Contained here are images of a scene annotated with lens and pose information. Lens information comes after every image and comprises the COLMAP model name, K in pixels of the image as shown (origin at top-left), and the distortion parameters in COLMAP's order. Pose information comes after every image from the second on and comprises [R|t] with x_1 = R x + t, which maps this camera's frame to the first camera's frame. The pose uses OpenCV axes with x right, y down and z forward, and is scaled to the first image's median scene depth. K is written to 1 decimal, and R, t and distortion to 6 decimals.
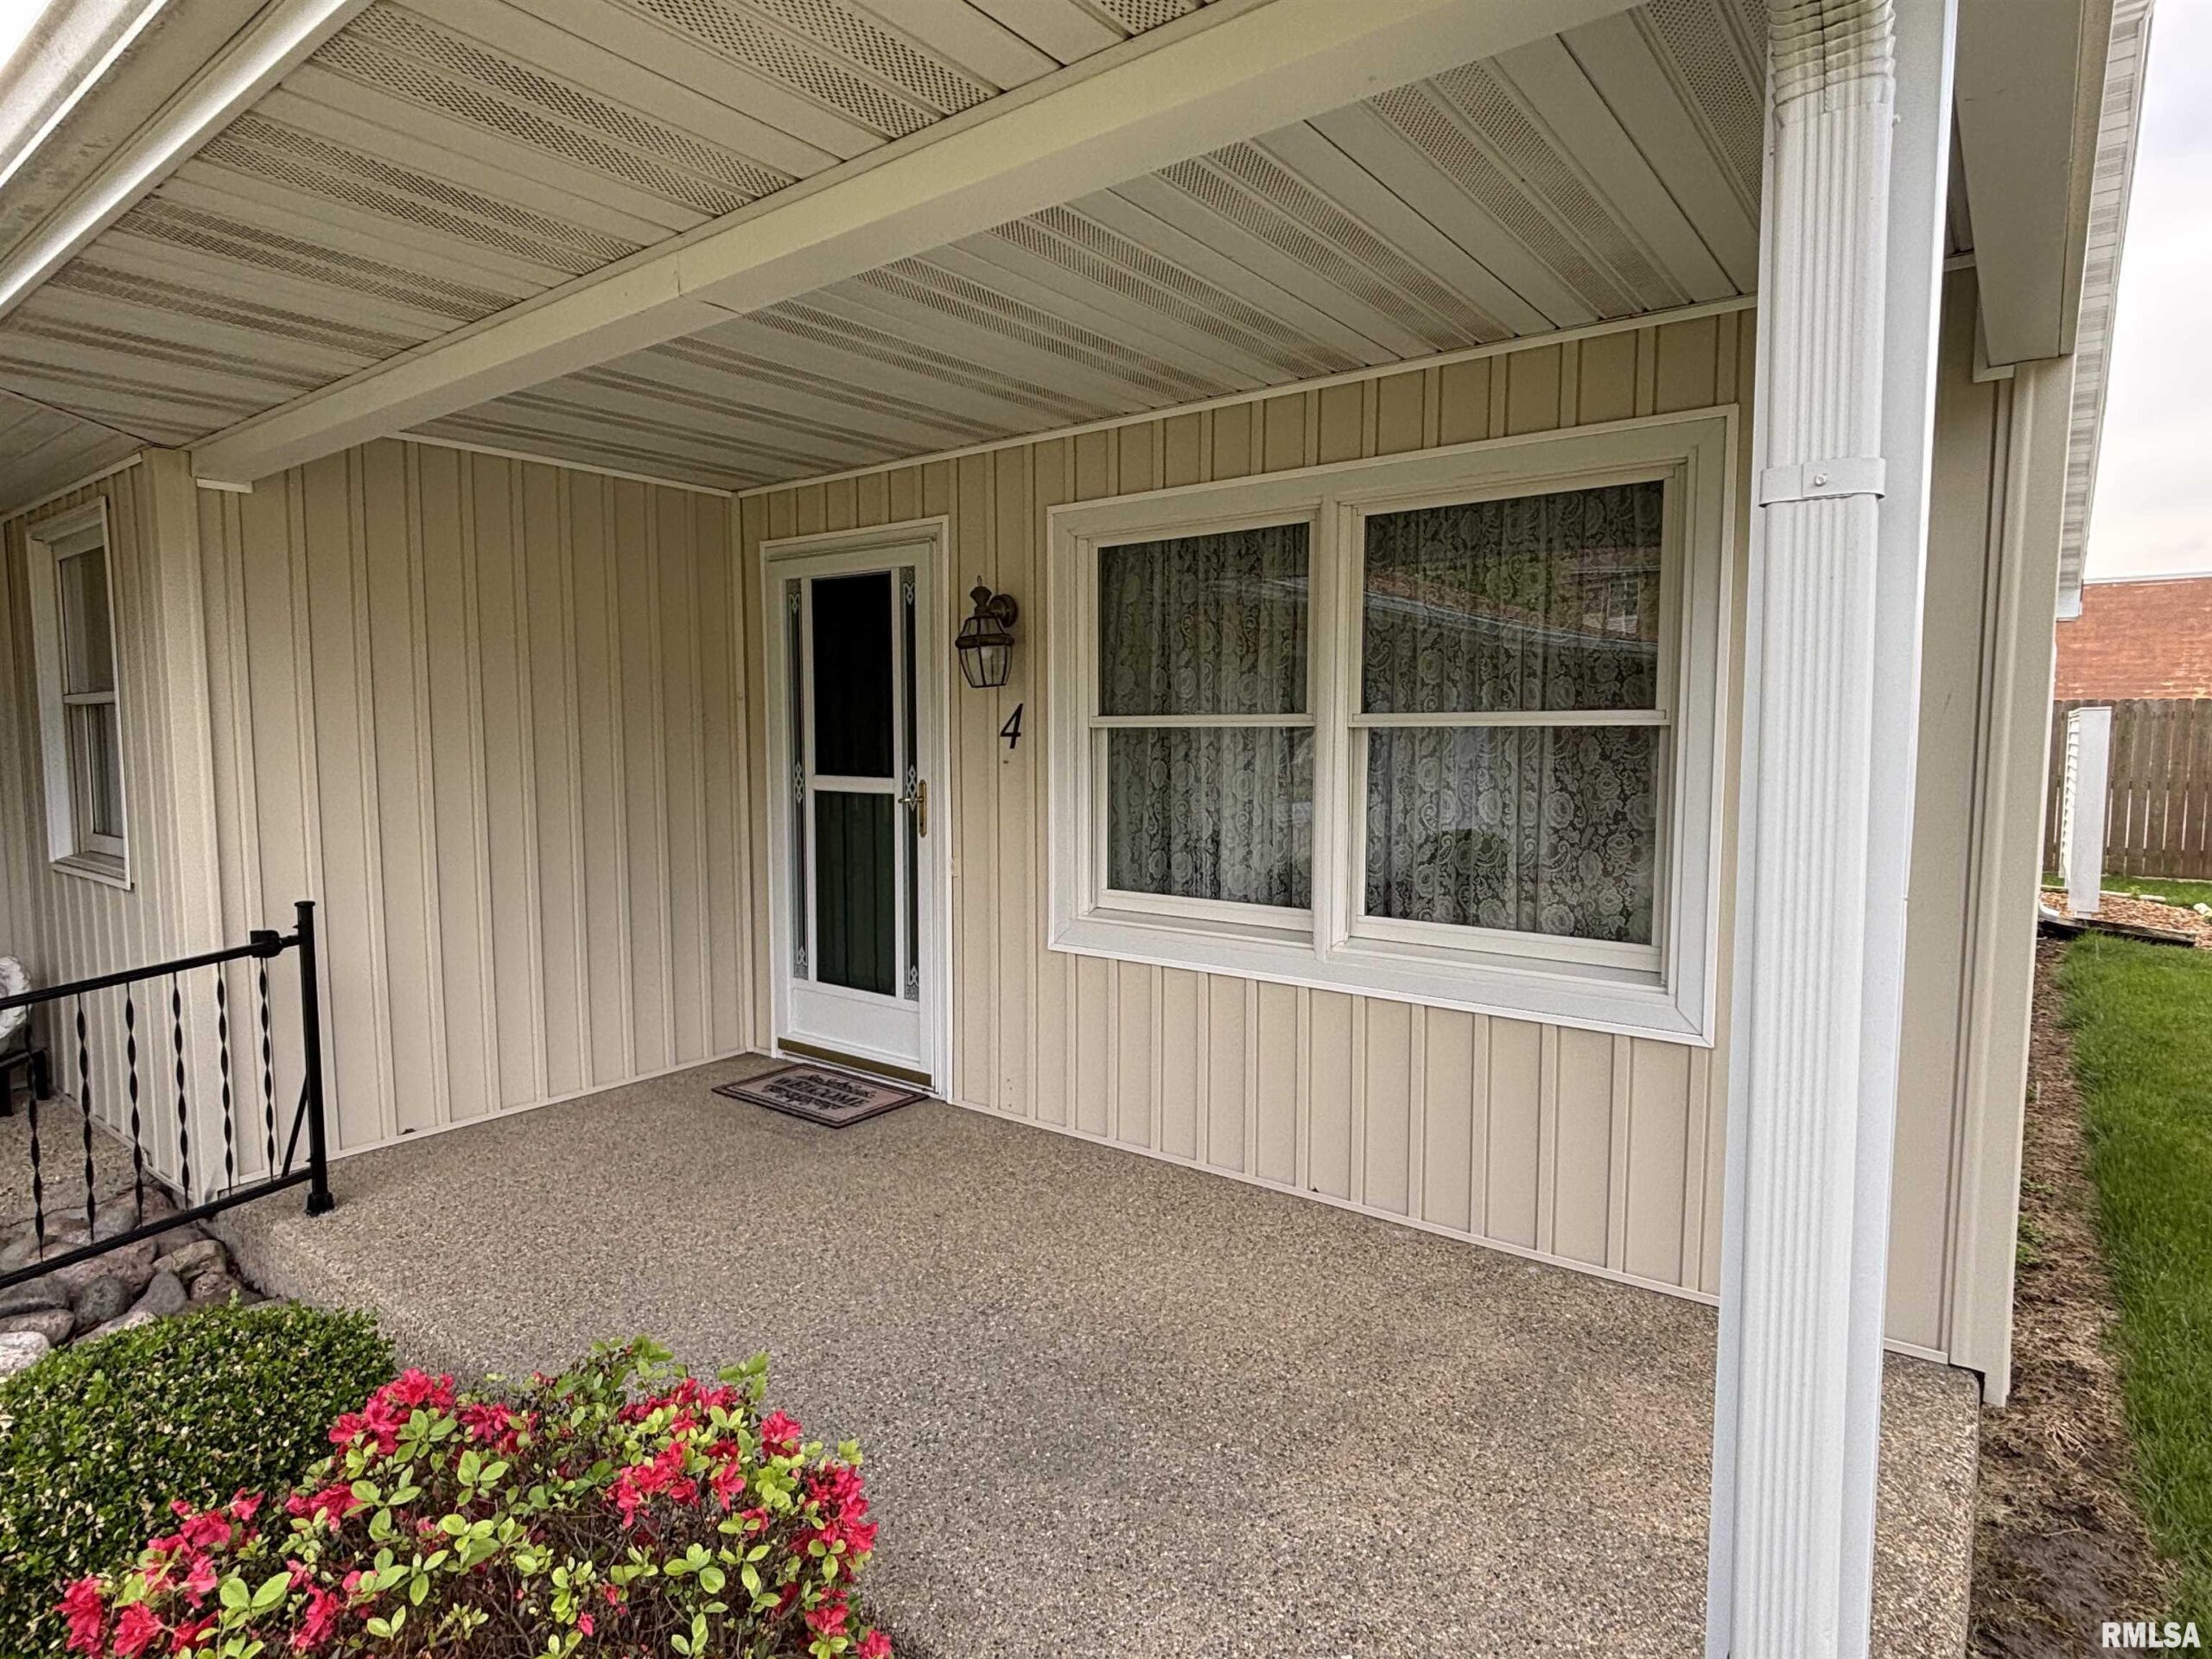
lens RADIAL K [[1203.5, 0, 1105.2], [0, 1203.5, 843.4], [0, 0, 1]] dist [0.041599, -0.000443]
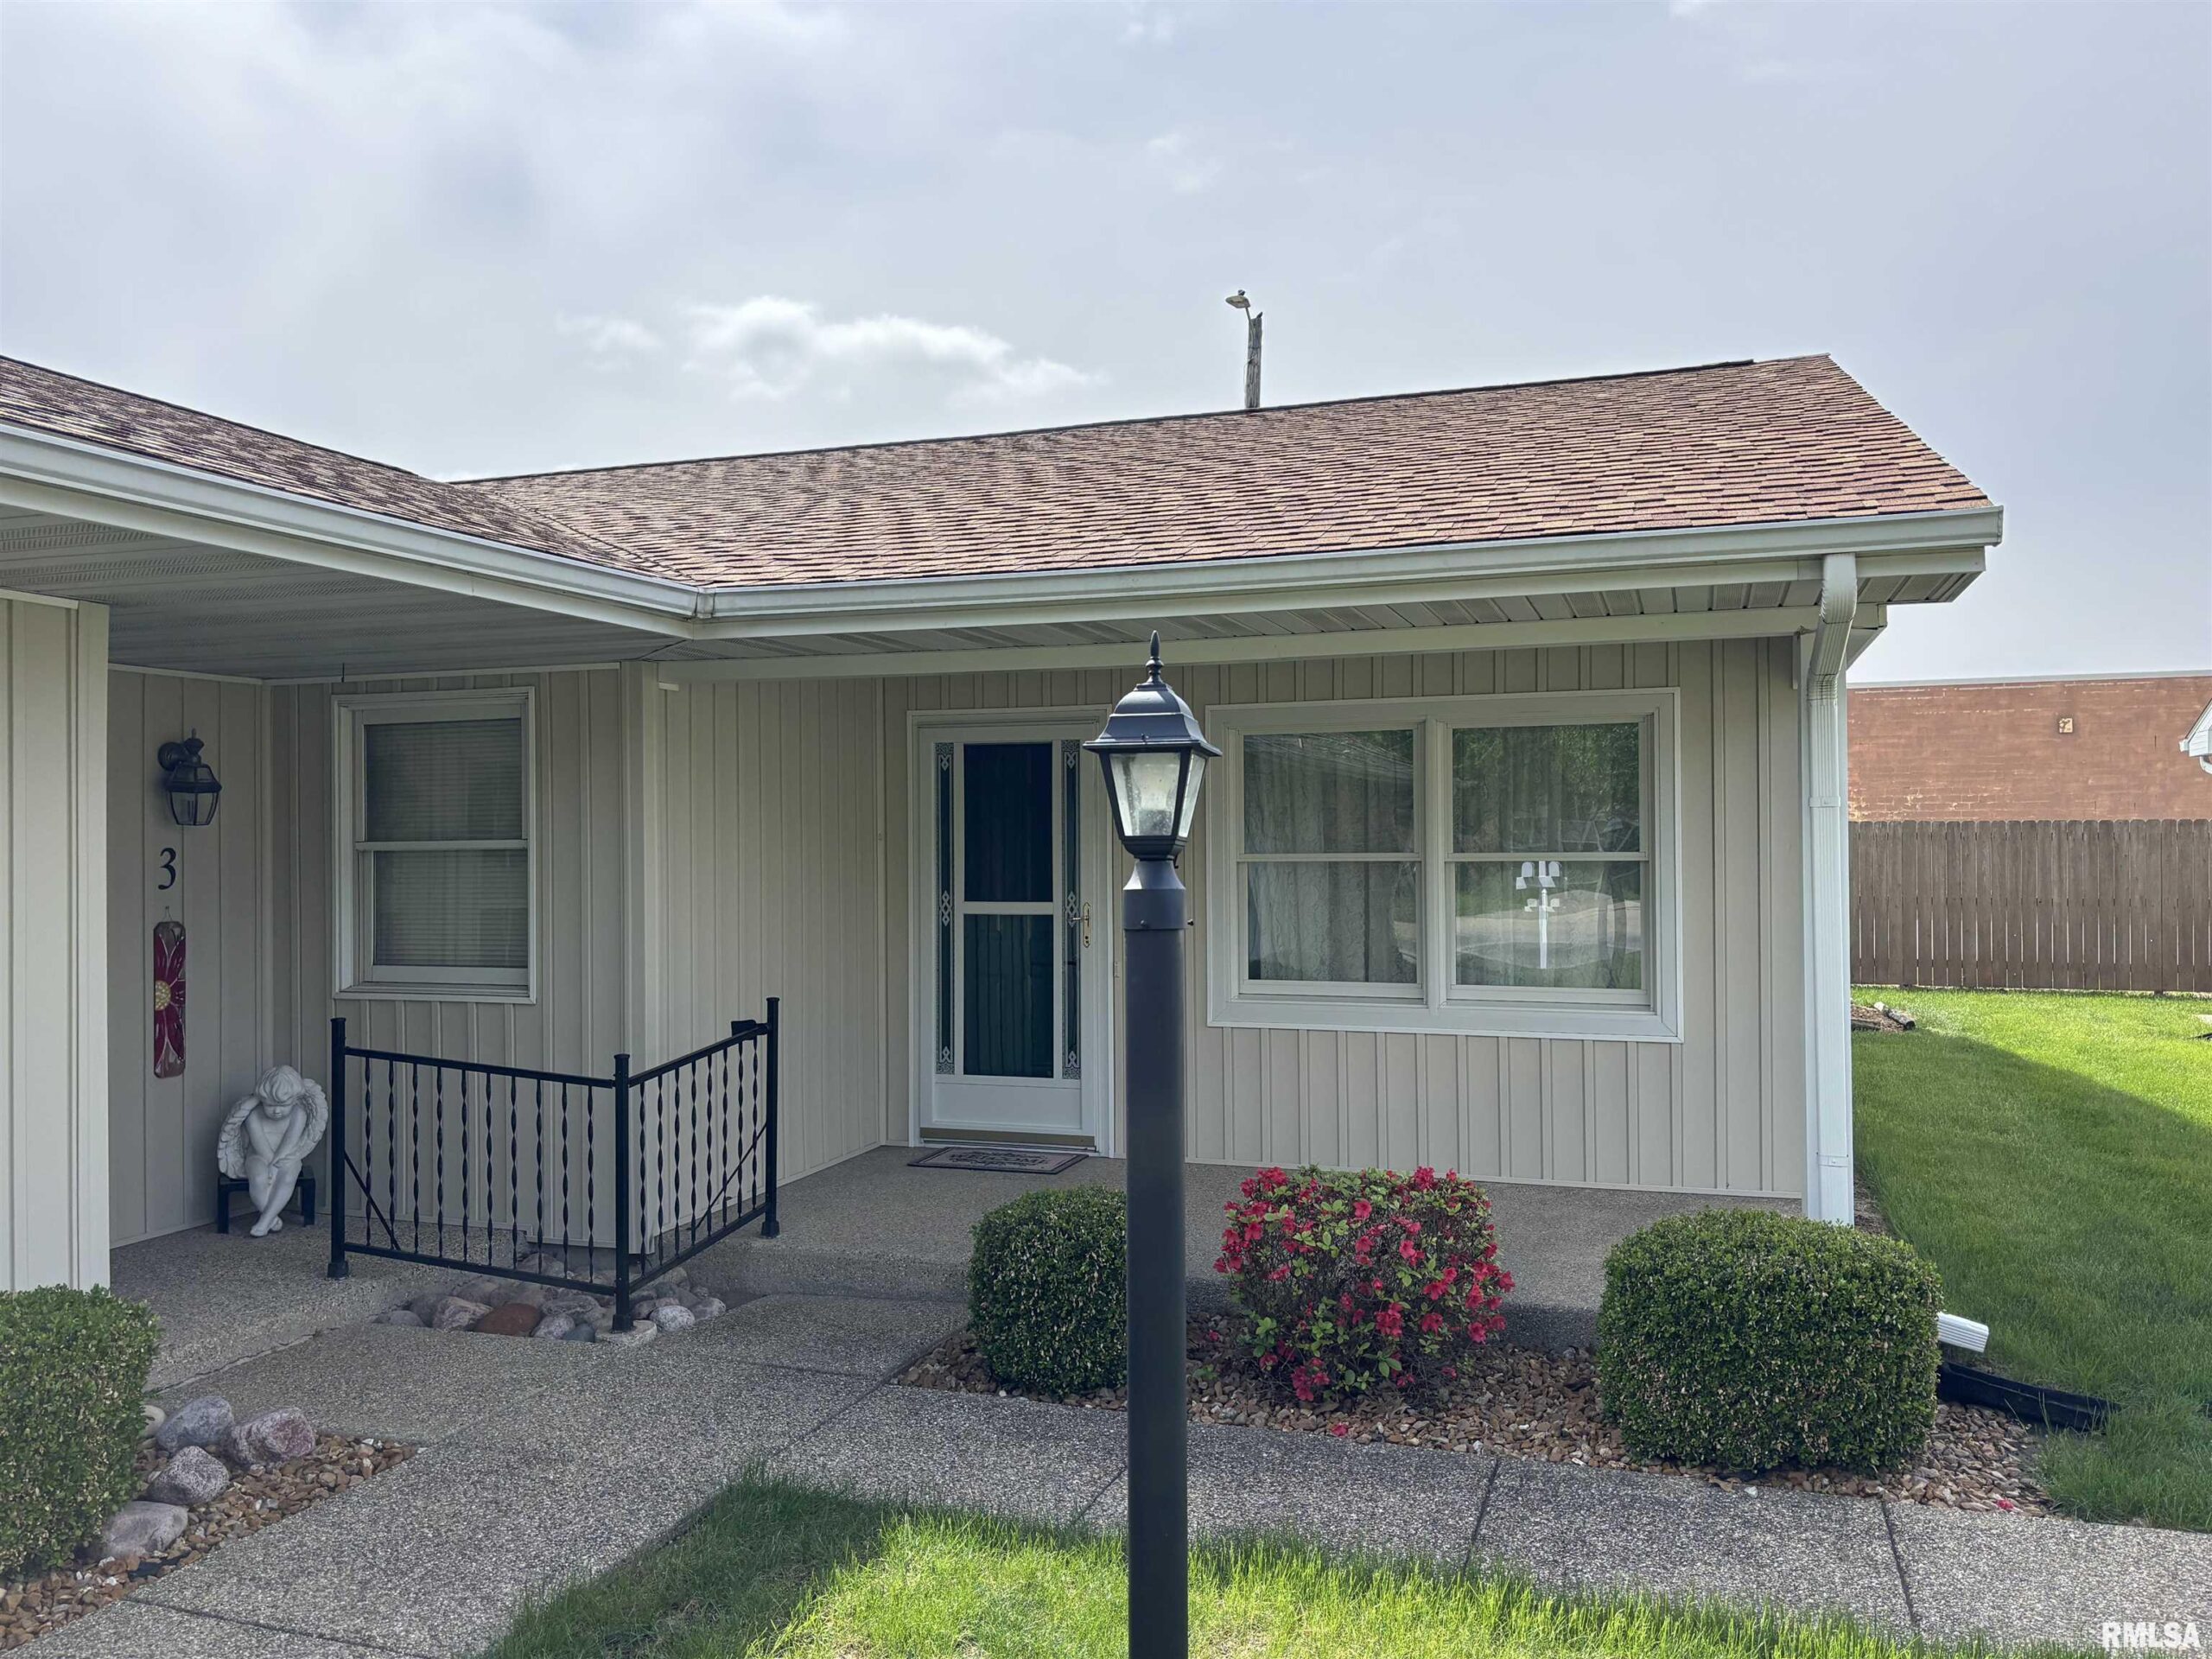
lens RADIAL K [[1658.1, 0, 1100.6], [0, 1658.1, 831.3], [0, 0, 1]] dist [0.045540, -0.044154]
pose [[0.950492, -0.004591, 0.310714, -0.698041], [0.036852, 0.994500, -0.098036, 0.046246], [-0.308555, 0.104633, 0.945434, -0.697706]]
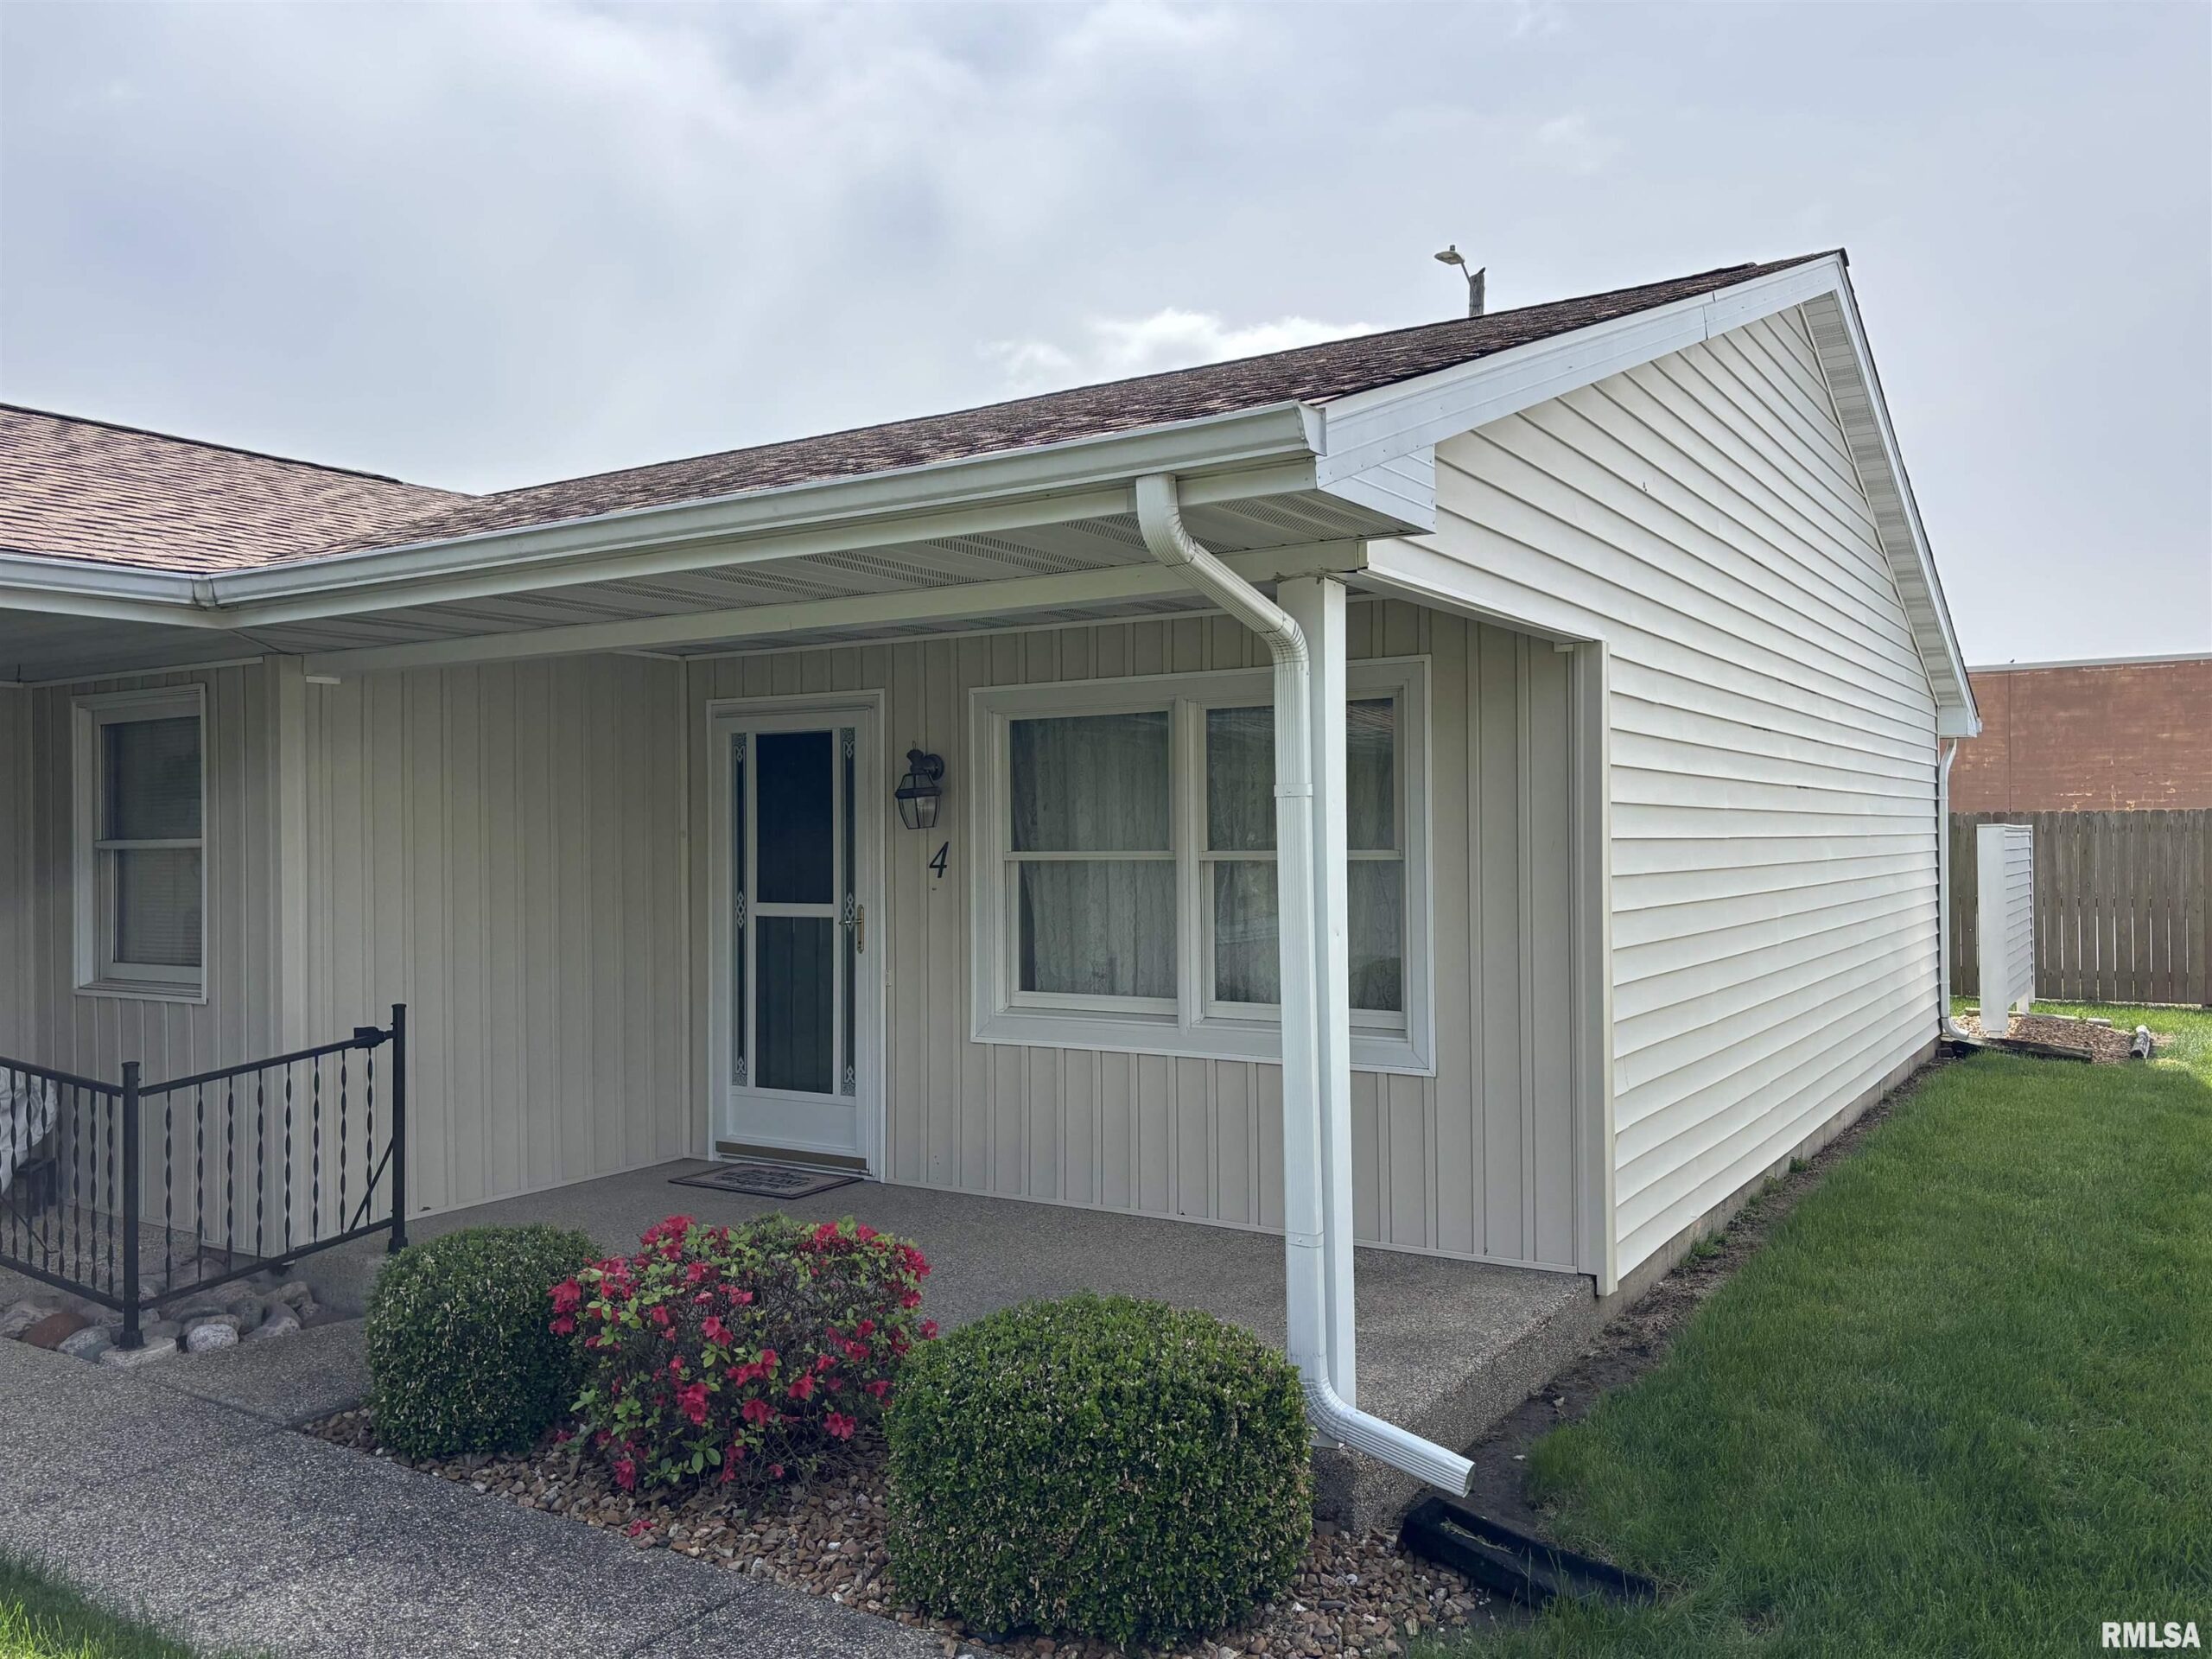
lens RADIAL K [[1675.2, 0, 1120.2], [0, 1675.2, 825.9], [0, 0, 1]] dist [-0.027310, 0.073220]
pose [[0.996213, -0.008123, 0.086562, -0.038466], [0.017071, 0.994520, -0.103146, 0.044362], [-0.085250, 0.104233, 0.990892, -0.665439]]
